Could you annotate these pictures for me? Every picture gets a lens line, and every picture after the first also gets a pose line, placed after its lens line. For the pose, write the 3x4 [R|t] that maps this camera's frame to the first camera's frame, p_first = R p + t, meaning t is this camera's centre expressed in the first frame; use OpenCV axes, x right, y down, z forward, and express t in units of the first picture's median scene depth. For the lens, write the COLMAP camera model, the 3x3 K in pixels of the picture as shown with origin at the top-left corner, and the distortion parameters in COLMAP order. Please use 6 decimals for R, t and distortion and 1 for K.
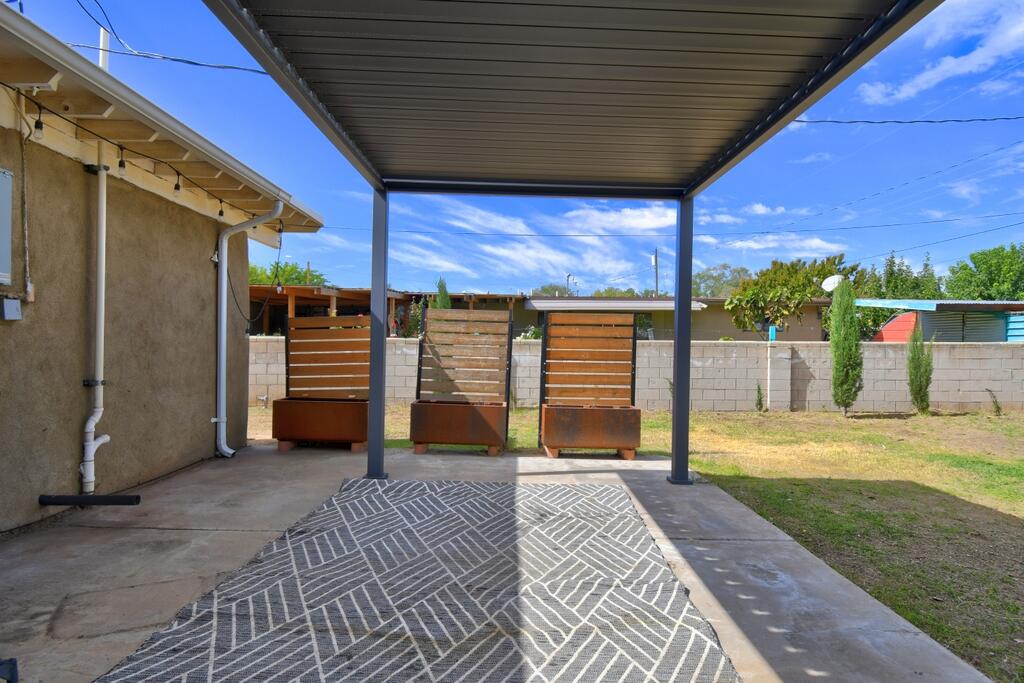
lens RADIAL K [[561.4, 0, 512.0], [0, 561.4, 341.5], [0, 0, 1]] dist [0.027254, 0.000027]
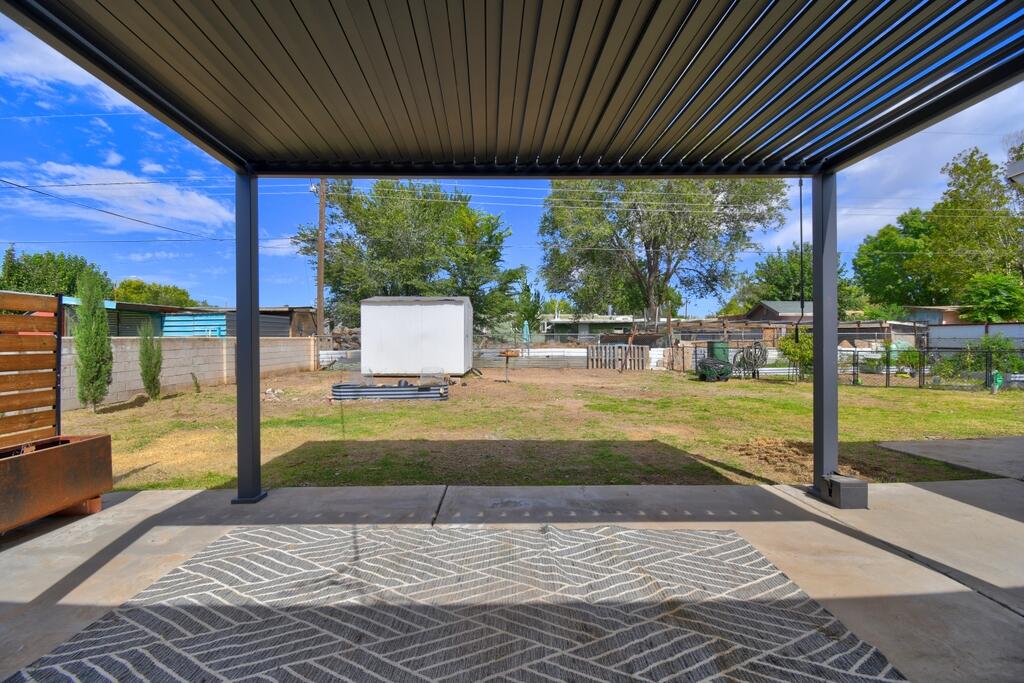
lens RADIAL K [[449.0, 0, 509.6], [0, 449.0, 339.9], [0, 0, 1]] dist [0.029380, -0.032964]
pose [[-0.000746, -0.013173, 0.999913, -0.500374], [0.003835, 0.999906, 0.013176, -0.004269], [-0.999992, 0.003844, -0.000695, 0.763902]]
